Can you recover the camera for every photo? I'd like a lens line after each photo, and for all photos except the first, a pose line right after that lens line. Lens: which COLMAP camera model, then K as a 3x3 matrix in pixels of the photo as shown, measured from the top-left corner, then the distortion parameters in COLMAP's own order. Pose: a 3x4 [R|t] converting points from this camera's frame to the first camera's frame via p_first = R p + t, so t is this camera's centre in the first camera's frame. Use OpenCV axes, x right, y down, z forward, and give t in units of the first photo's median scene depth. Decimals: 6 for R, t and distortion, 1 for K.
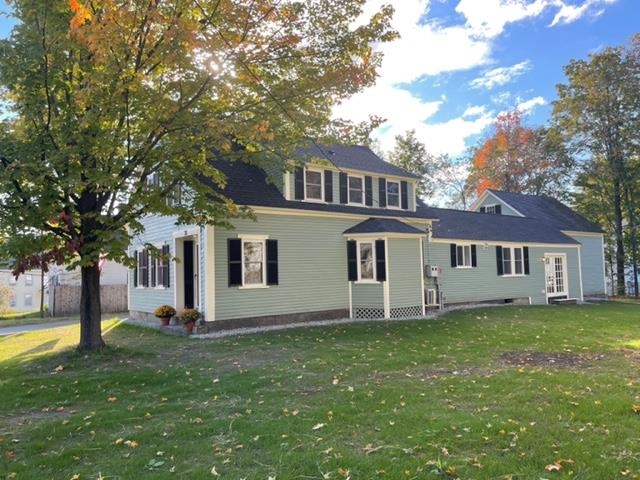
lens RADIAL K [[483.0, 0, 323.8], [0, 483.0, 238.0], [0, 0, 1]] dist [0.084467, -0.100728]
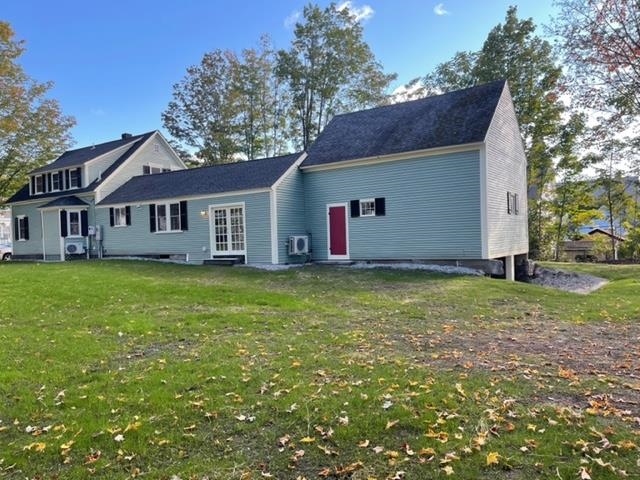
lens RADIAL K [[483.0, 0, 323.8], [0, 483.0, 238.0], [0, 0, 1]] dist [0.084467, -0.100728]
pose [[0.314805, 0.021478, -0.948913, 1.572520], [0.101636, 0.993233, 0.056200, 0.071531], [0.943699, -0.114136, 0.310492, 1.077062]]
